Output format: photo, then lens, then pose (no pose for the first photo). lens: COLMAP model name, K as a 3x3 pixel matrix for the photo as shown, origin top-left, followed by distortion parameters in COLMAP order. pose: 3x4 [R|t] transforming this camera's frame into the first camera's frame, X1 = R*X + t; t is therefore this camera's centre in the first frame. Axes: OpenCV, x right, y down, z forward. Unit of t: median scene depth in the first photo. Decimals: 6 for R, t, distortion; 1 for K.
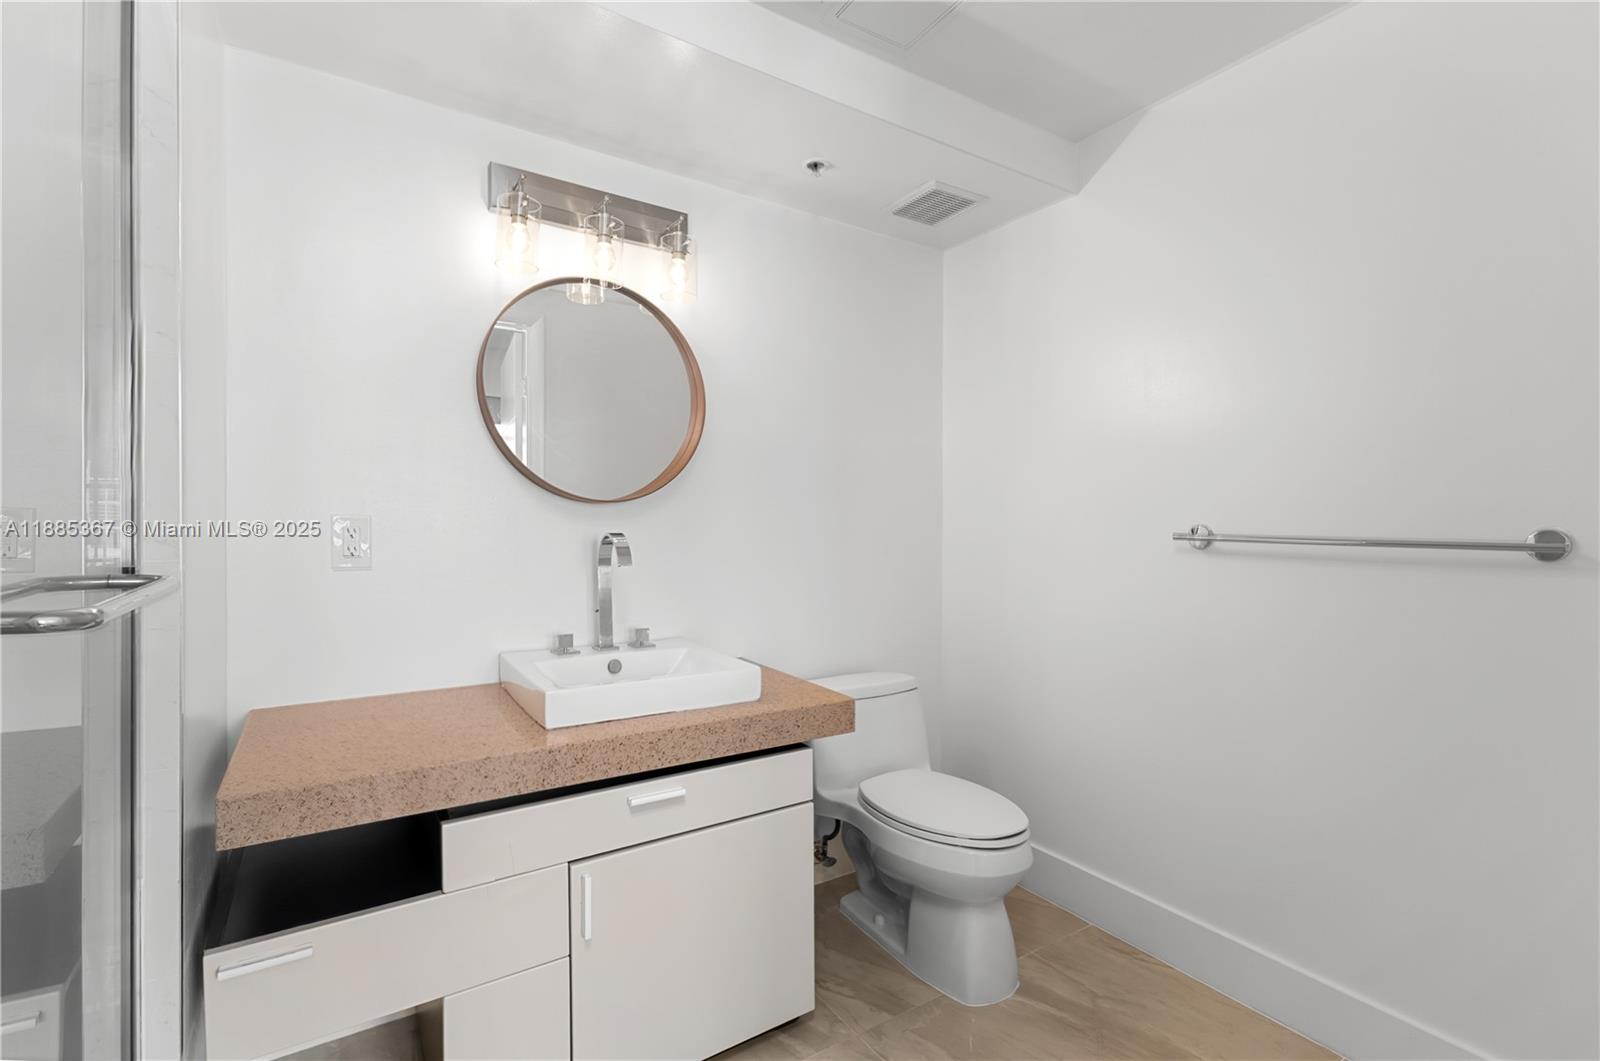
lens RADIAL K [[711.0, 0, 797.6], [0, 711.0, 521.0], [0, 0, 1]] dist [-0.000379, 0.000052]
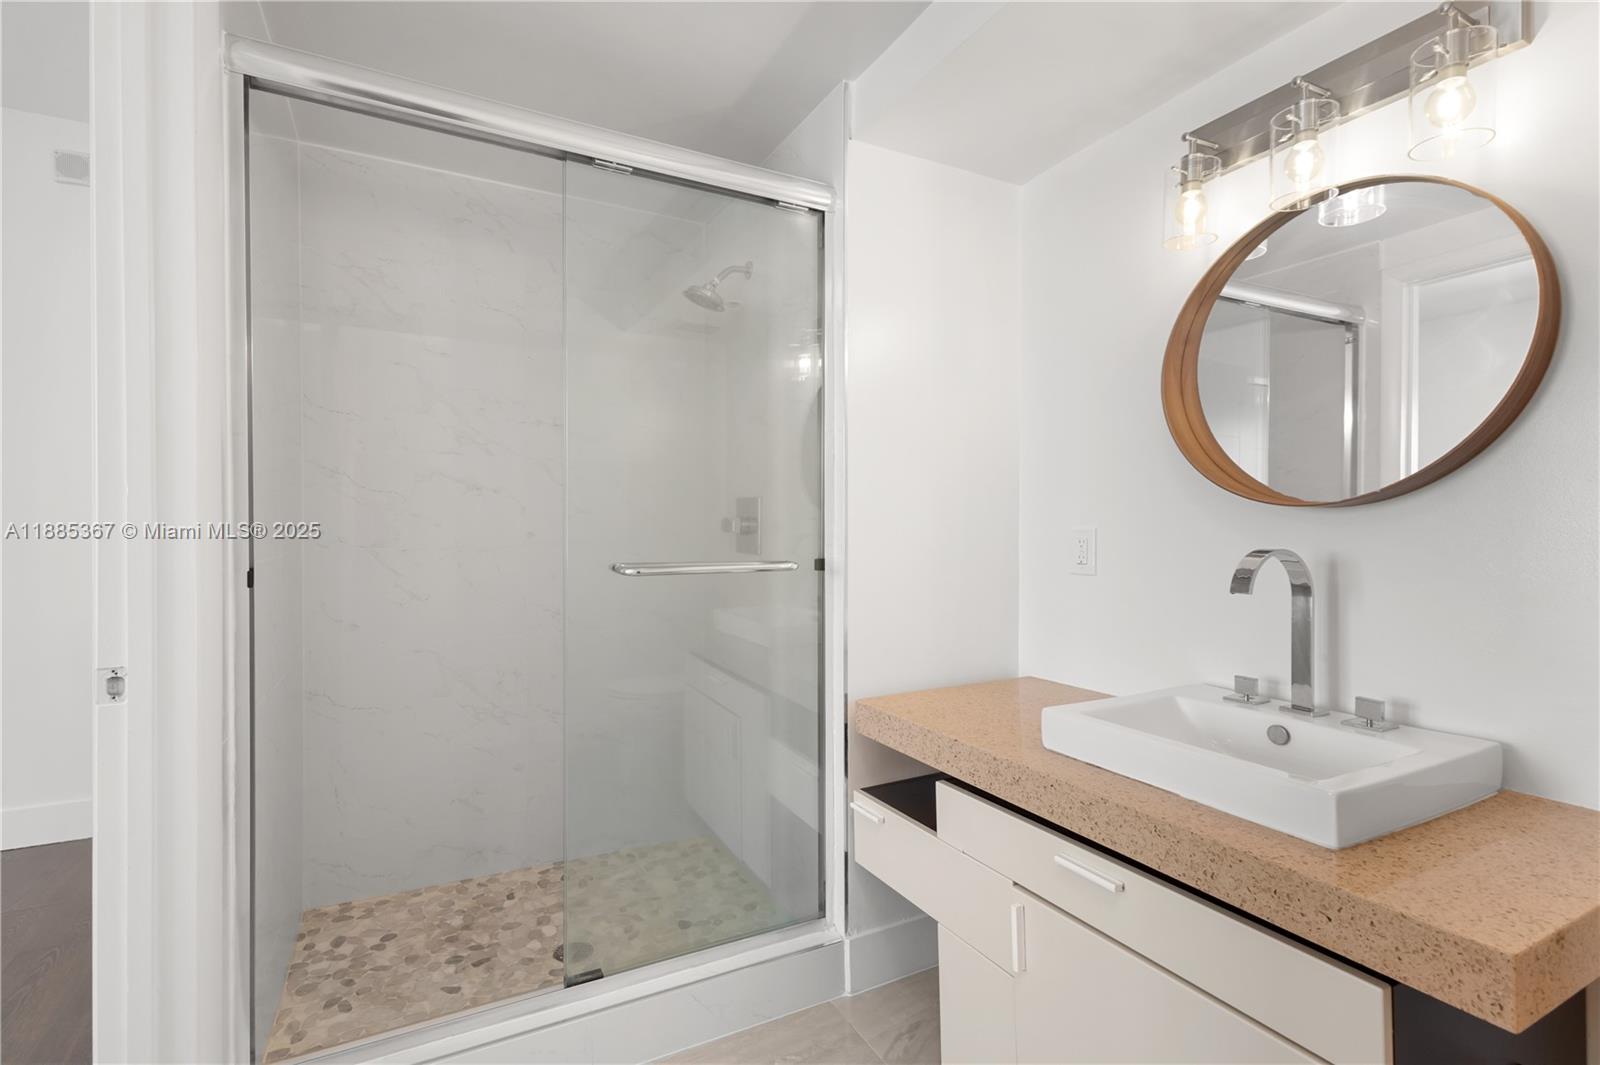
lens RADIAL K [[746.7, 0, 800.0], [0, 746.7, 532.5], [0, 0, 1]] dist [-0.000417, 0.000003]
pose [[-0.079150, 0.003198, -0.996858, 0.642776], [-0.006163, 0.999974, 0.003697, -0.001509], [0.996844, 0.006436, -0.079128, 0.700487]]
